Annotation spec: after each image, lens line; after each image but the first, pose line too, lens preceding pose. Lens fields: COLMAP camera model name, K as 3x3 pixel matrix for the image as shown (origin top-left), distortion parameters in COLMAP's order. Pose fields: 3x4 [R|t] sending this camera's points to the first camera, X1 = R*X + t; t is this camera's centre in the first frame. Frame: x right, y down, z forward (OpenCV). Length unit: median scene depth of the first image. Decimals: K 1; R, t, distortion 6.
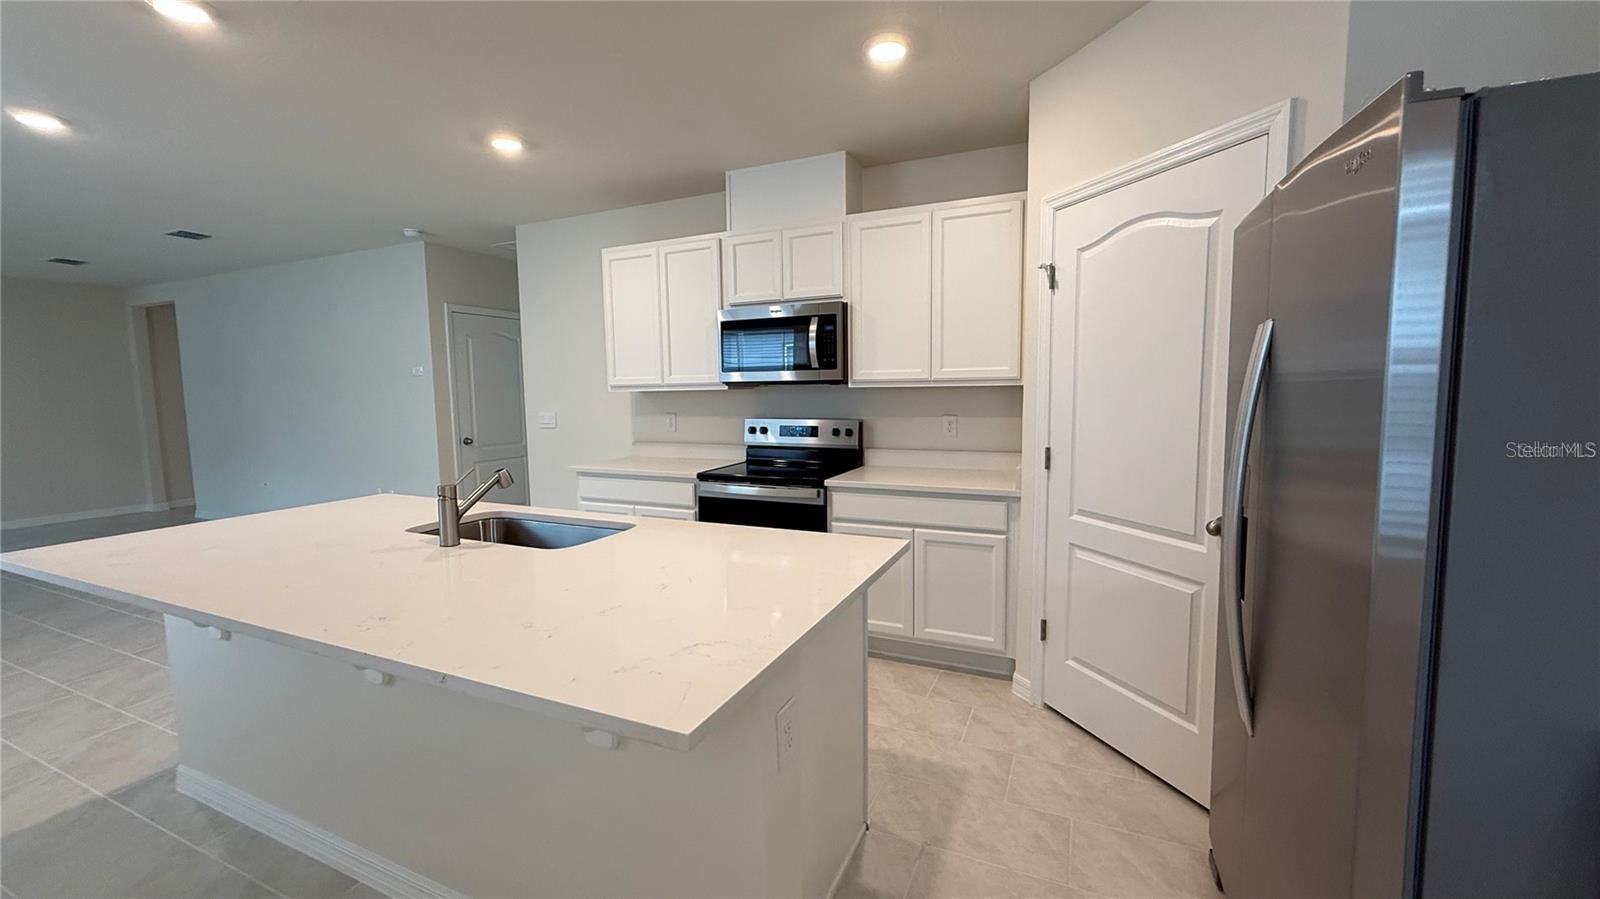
lens RADIAL K [[635.3, 0, 800.0], [0, 635.3, 449.5], [0, 0, 1]] dist [-0.000115, -0.000006]
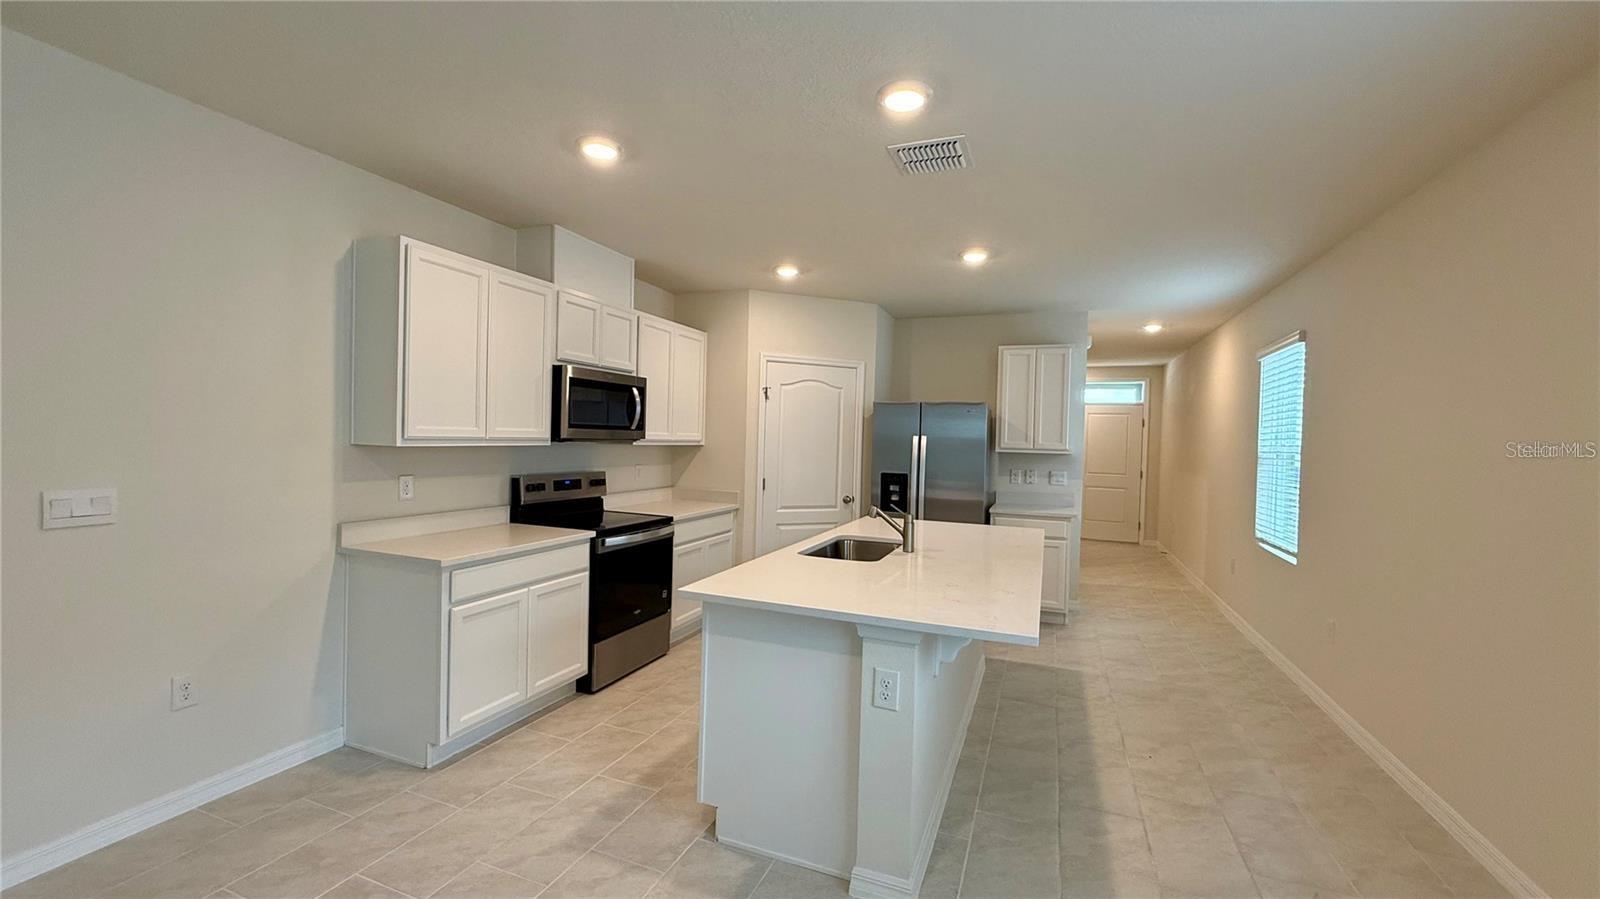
lens RADIAL K [[635.3, 0, 800.0], [0, 635.3, 449.5], [0, 0, 1]] dist [-0.000115, -0.000006]
pose [[-0.049381, -0.005348, 0.998766, -1.149309], [0.070148, 0.997498, 0.008809, -0.074594], [-0.996314, 0.070496, -0.048883, 0.715924]]
